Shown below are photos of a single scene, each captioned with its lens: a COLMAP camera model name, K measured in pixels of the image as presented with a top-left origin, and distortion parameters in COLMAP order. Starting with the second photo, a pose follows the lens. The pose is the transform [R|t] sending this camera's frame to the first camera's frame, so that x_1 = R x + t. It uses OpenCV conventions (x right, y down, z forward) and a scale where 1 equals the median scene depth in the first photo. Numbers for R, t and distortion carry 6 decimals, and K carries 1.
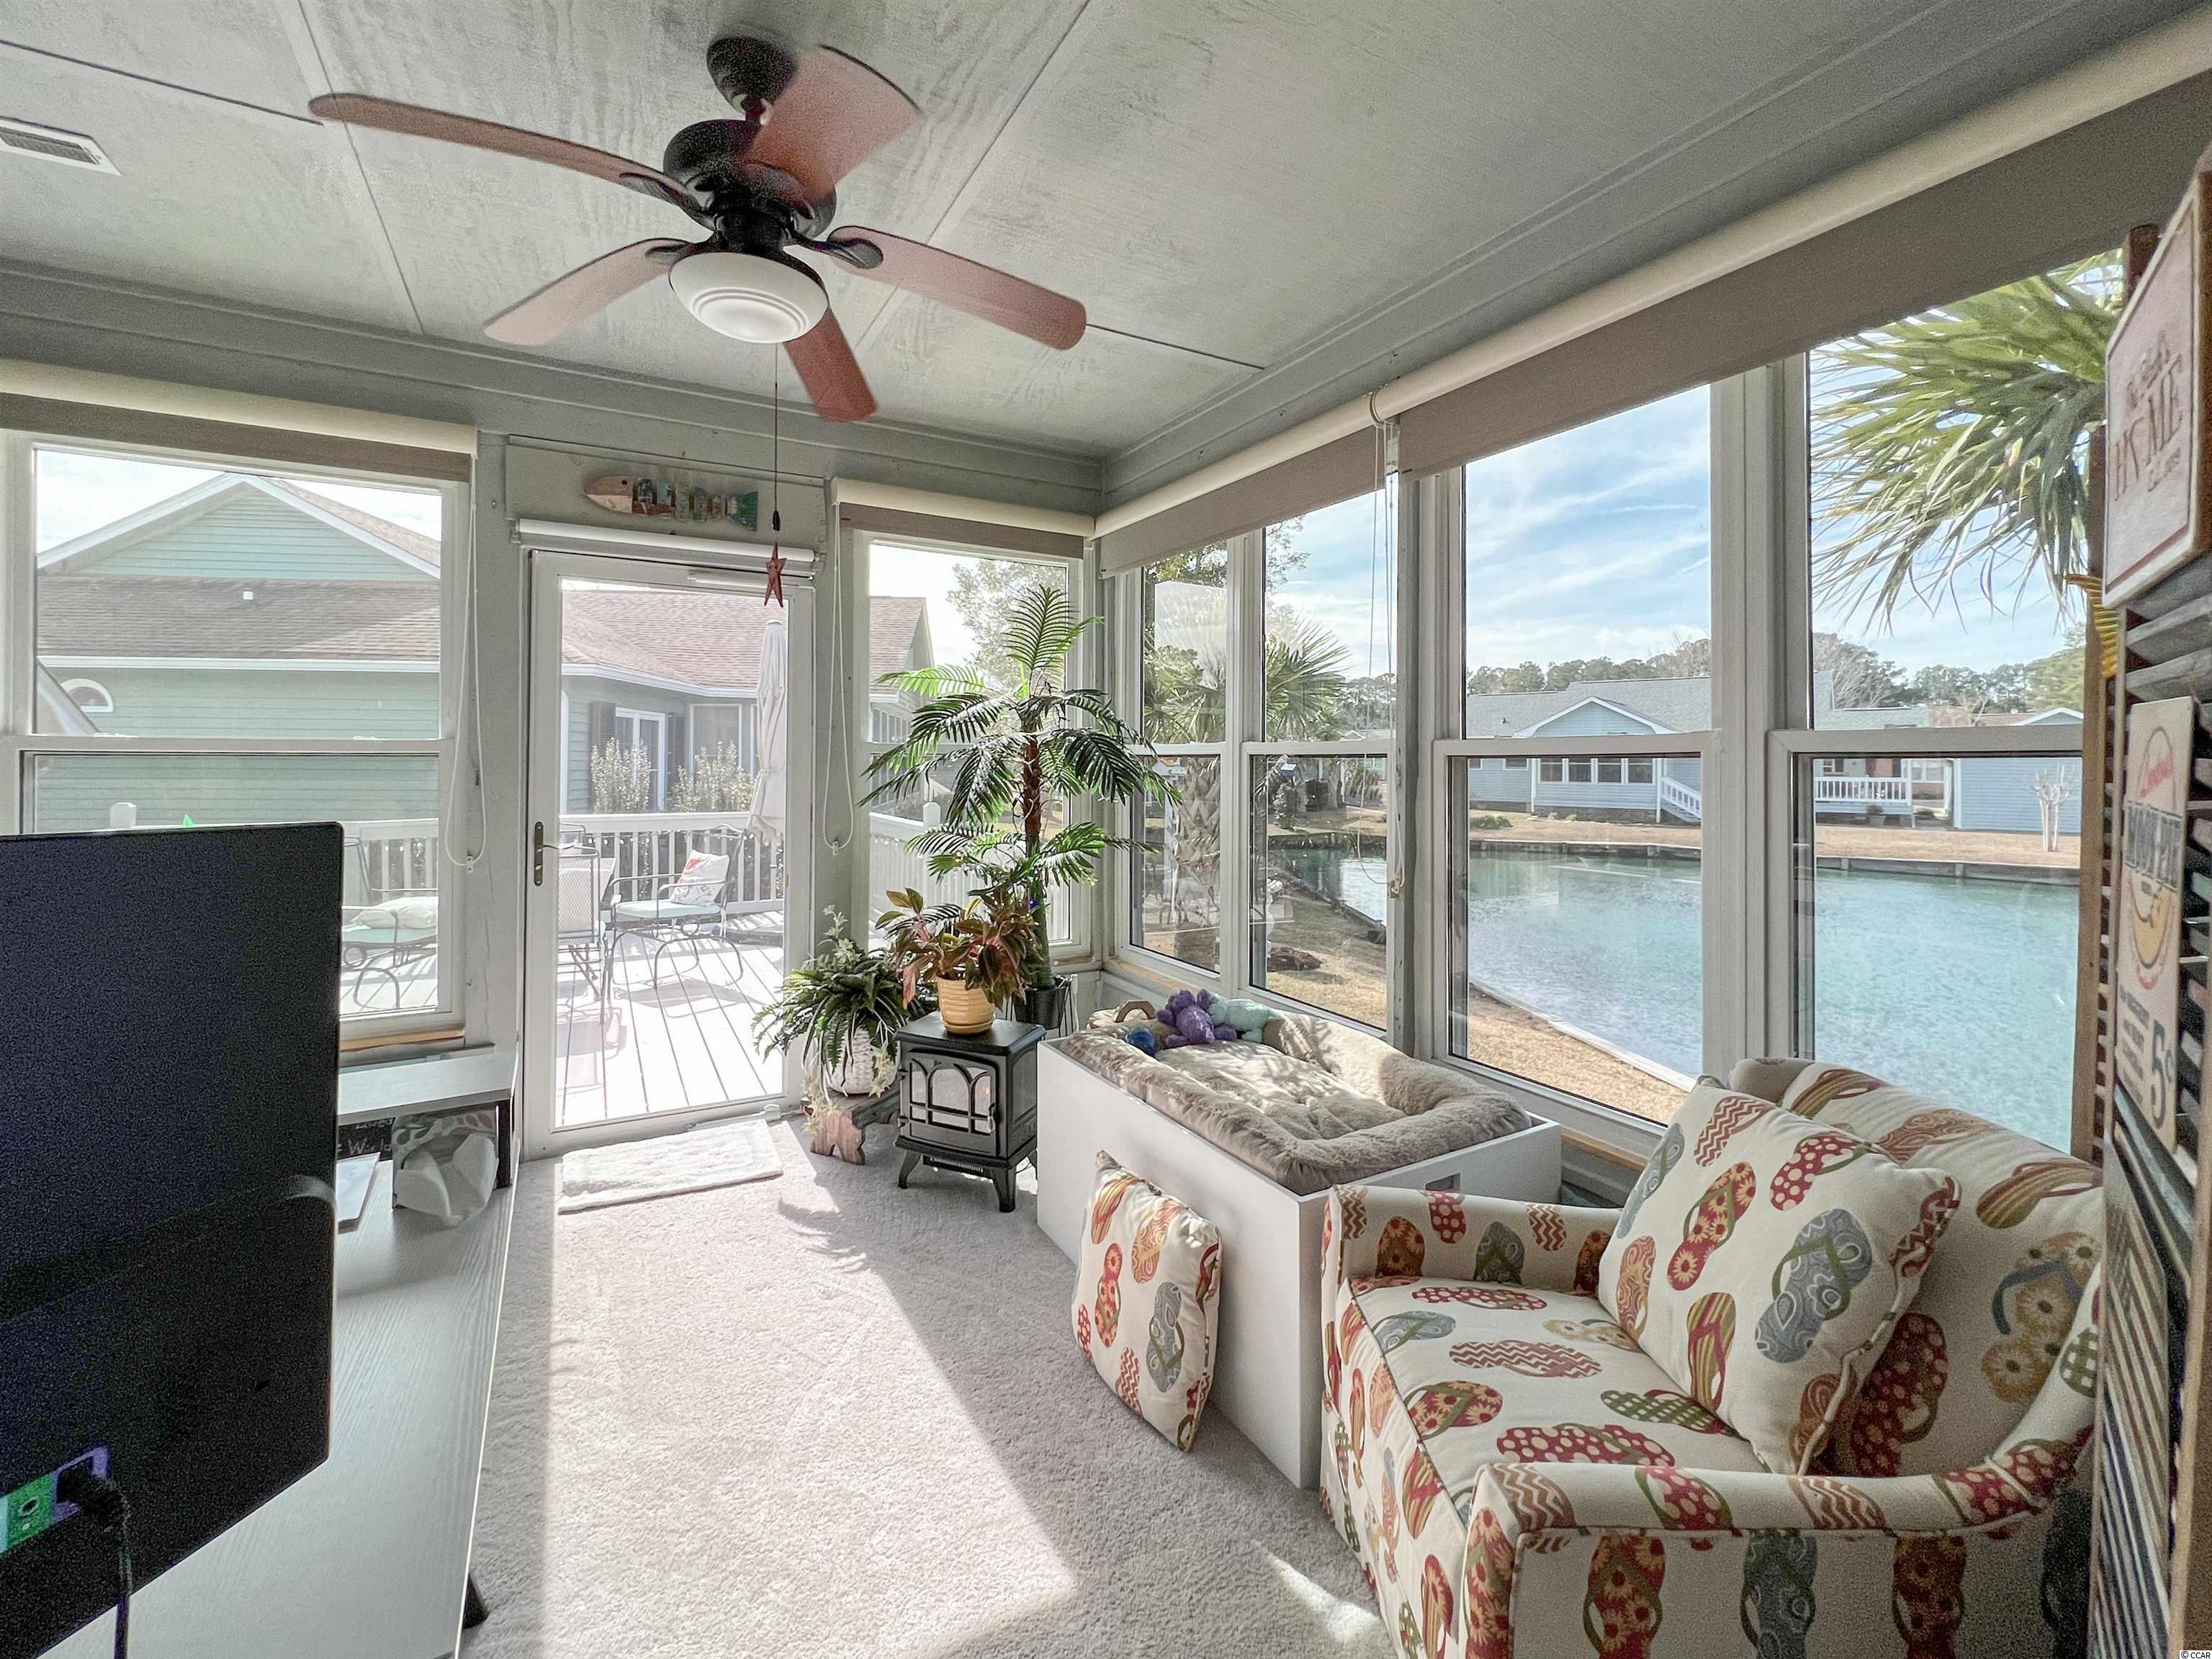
lens RADIAL K [[926.4, 0, 1110.3], [0, 926.4, 798.5], [0, 0, 1]] dist [-0.000951, -0.000016]
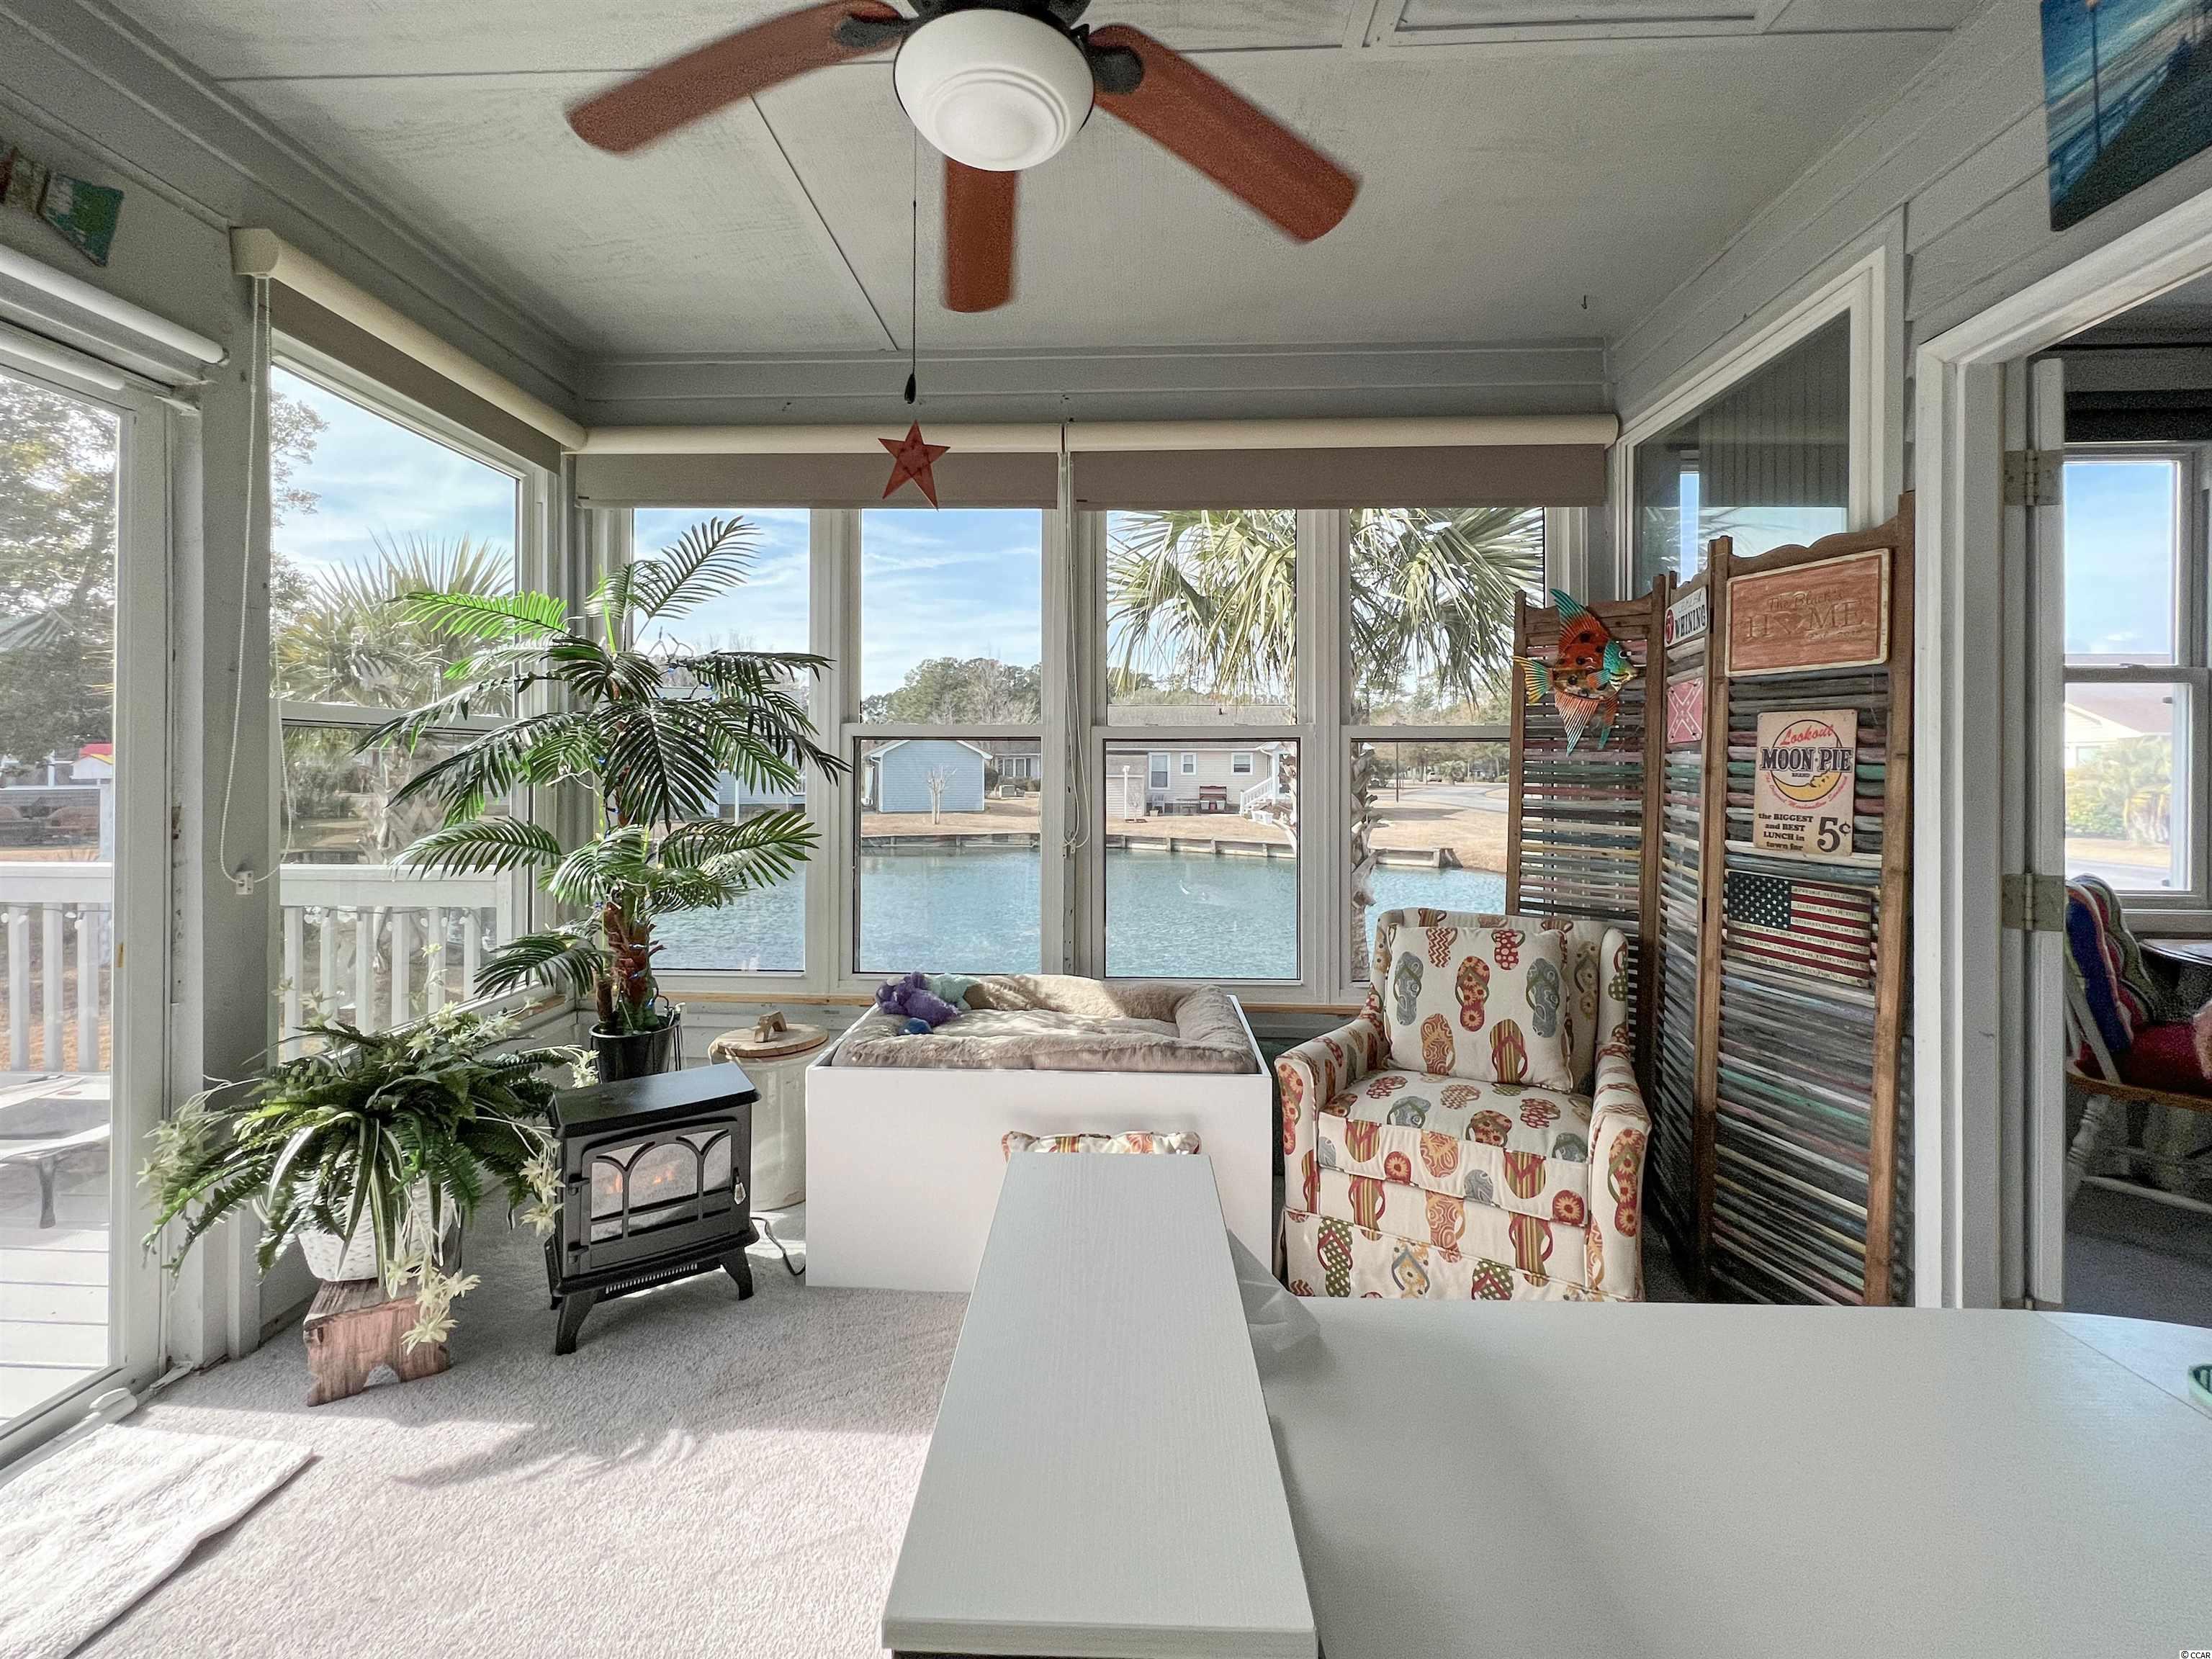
lens RADIAL K [[895.0, 0, 1097.5], [0, 895.0, 801.8], [0, 0, 1]] dist [-0.000285, 0.000202]
pose [[0.533809, -0.031038, 0.845035, -0.602849], [0.031018, 0.999372, 0.017112, 0.015956], [-0.845036, 0.017077, 0.534436, 0.333341]]
